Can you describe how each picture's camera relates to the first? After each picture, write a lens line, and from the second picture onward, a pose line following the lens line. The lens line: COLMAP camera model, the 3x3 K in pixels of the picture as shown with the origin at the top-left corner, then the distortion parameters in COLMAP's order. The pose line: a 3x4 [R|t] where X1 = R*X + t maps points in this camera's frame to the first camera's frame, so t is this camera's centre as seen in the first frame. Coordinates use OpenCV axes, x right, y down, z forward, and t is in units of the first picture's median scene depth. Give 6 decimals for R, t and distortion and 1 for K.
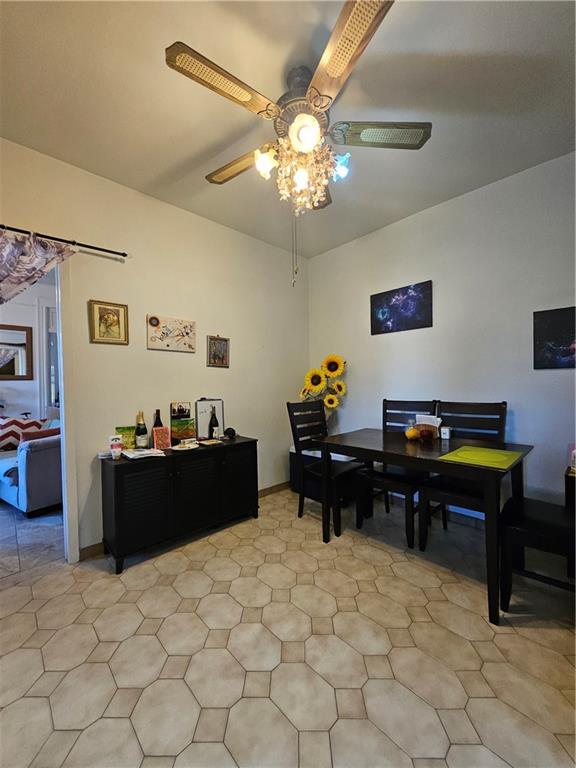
lens RADIAL K [[300.9, 0, 287.2], [0, 300.9, 385.8], [0, 0, 1]] dist [-0.000416, 0.001032]
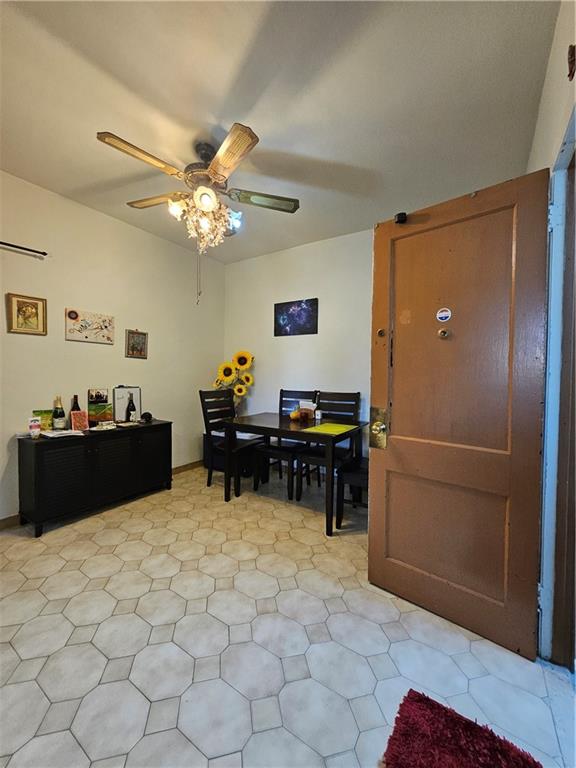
lens RADIAL K [[300.9, 0, 289.1], [0, 300.9, 382.5], [0, 0, 1]] dist [-0.000416, 0.001032]
pose [[0.970520, 0.021760, 0.240035, 0.072444], [-0.027148, 0.999448, 0.019163, -0.011359], [-0.239485, -0.025114, 0.970575, -0.292694]]
